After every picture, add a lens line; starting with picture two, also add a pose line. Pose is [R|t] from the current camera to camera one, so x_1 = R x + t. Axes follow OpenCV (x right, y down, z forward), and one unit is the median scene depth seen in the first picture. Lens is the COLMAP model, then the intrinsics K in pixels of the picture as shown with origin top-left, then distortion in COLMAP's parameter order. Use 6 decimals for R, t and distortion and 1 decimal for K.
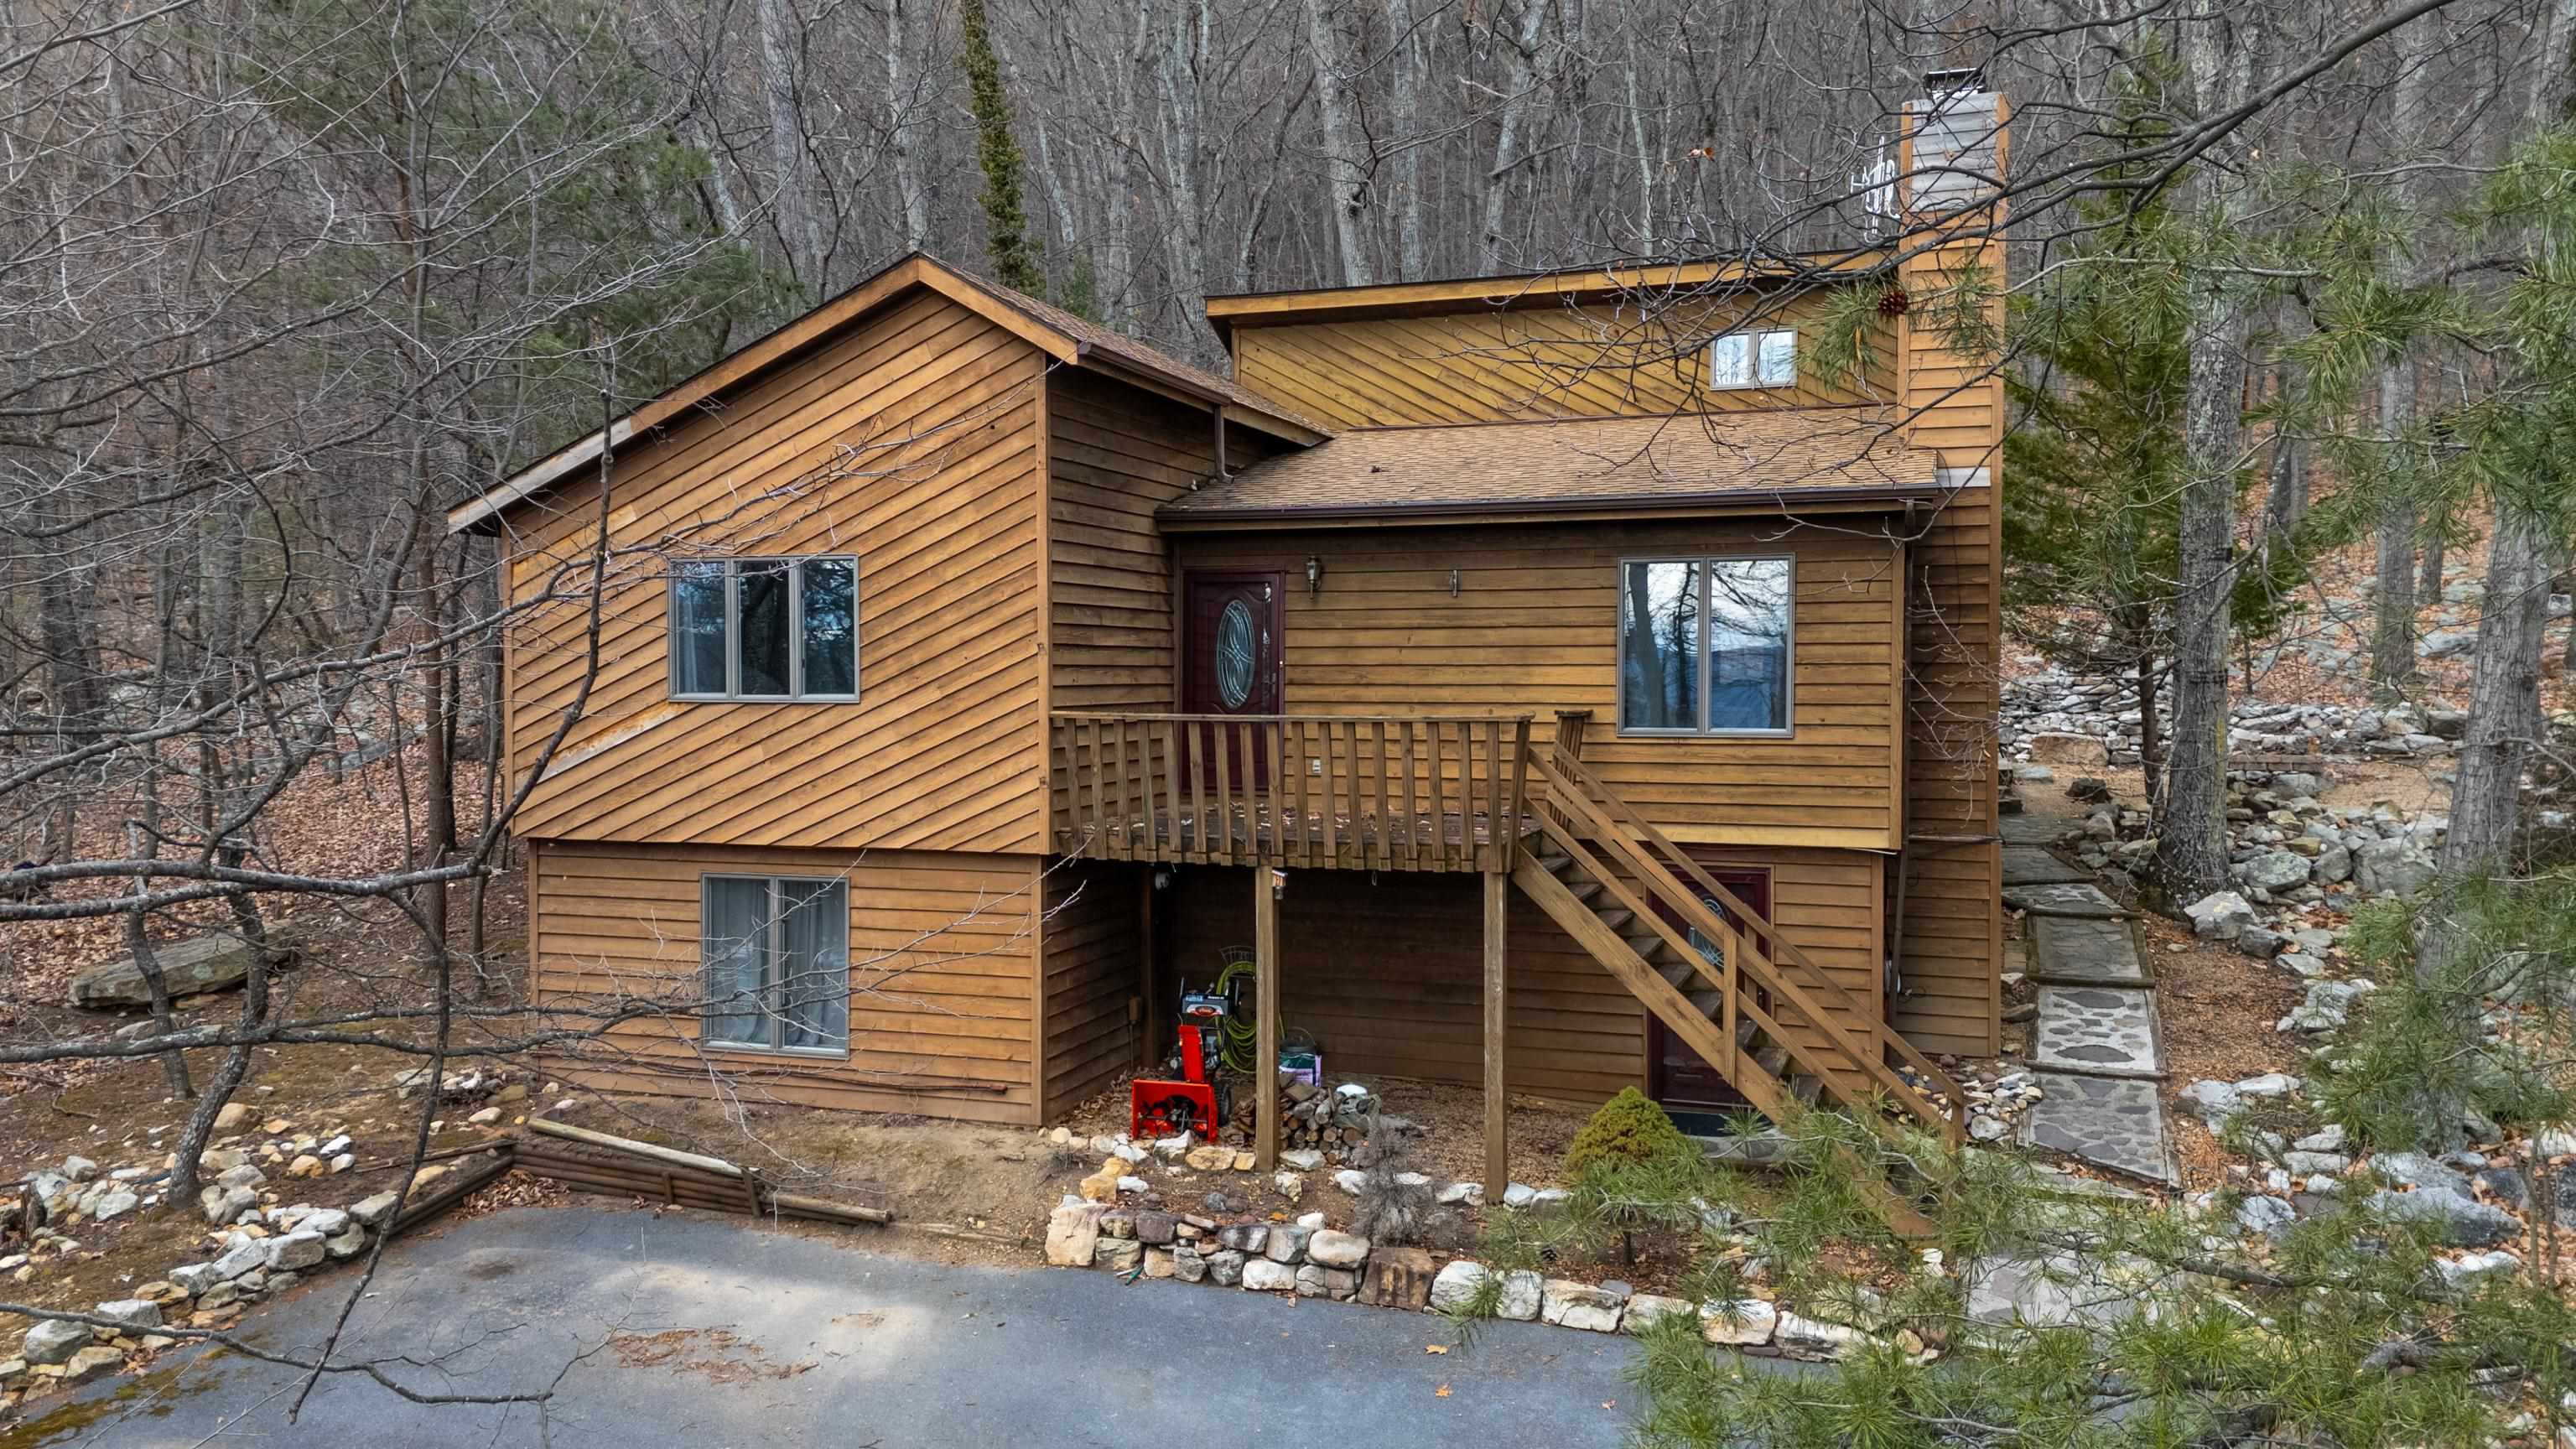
lens RADIAL K [[1900.6, 0, 1288.0], [0, 1900.6, 724.5], [0, 0, 1]] dist [0.051427, -0.002577]
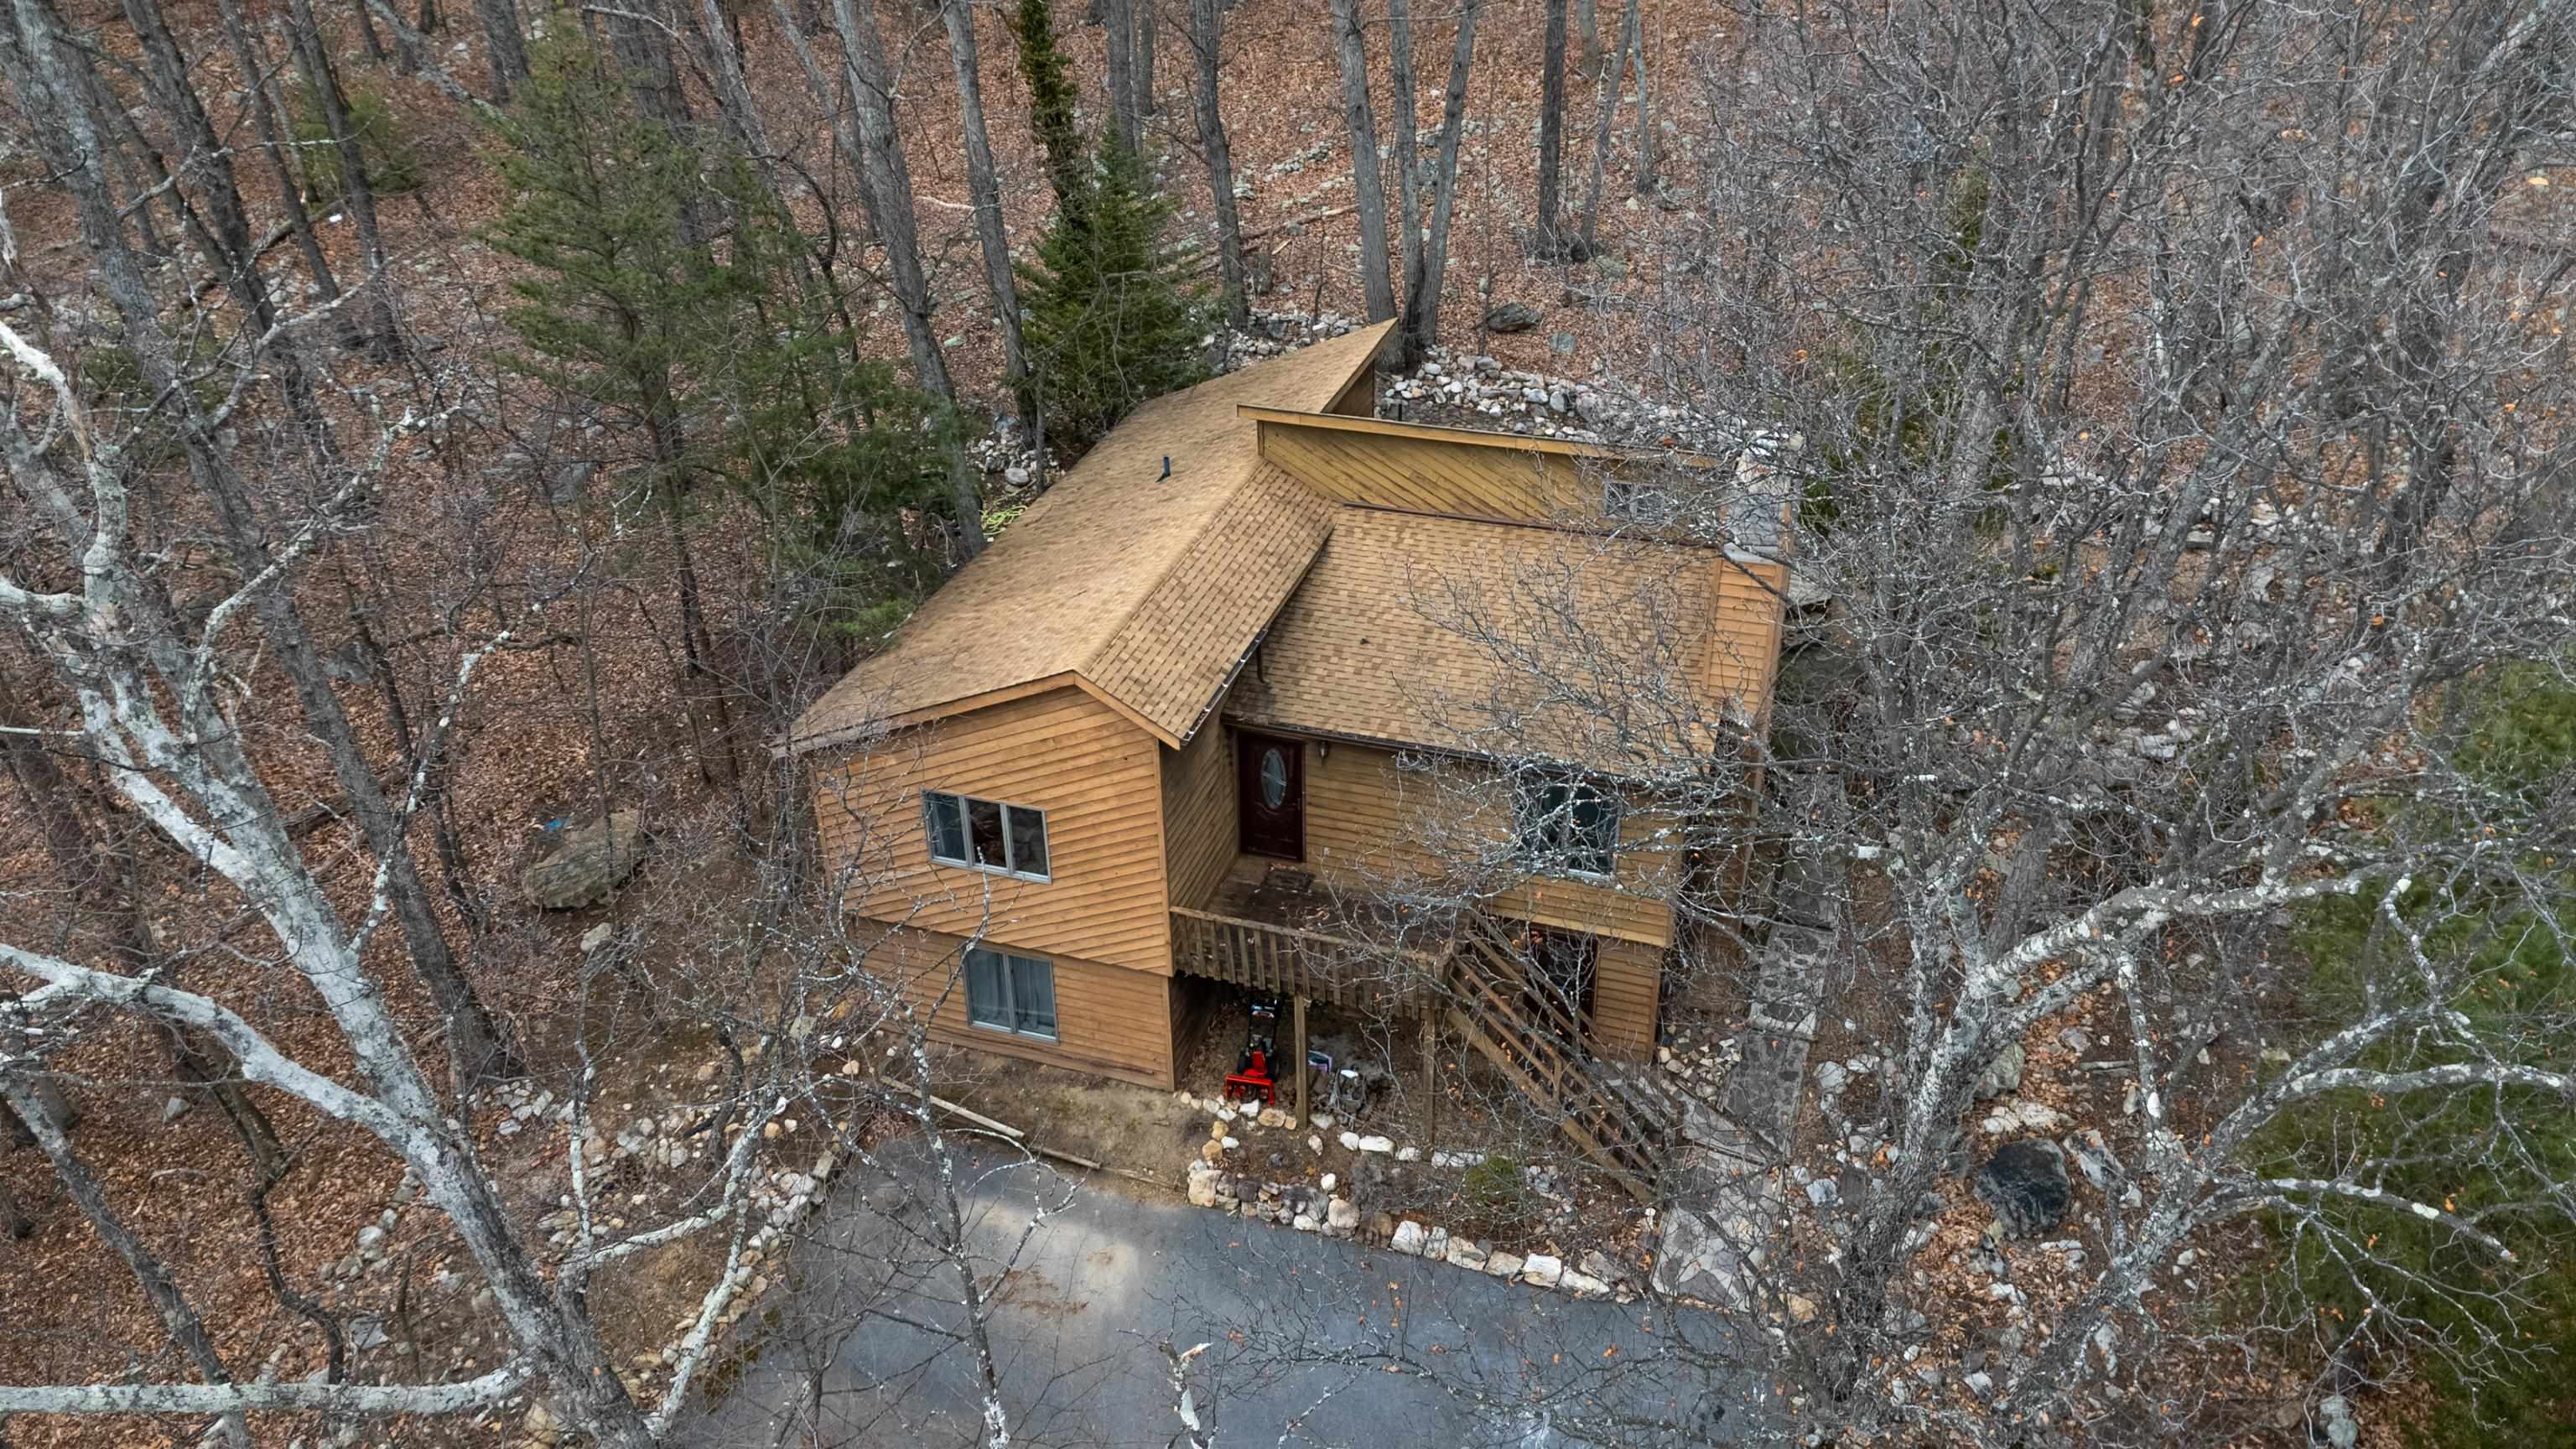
lens RADIAL K [[1900.6, 0, 1288.0], [0, 1900.6, 724.5], [0, 0, 1]] dist [0.051427, -0.002577]
pose [[0.999782, -0.020735, -0.002353, -0.013160], [0.019396, 0.881771, 0.471279, -0.953986], [-0.007697, -0.471222, 0.881981, -0.415473]]
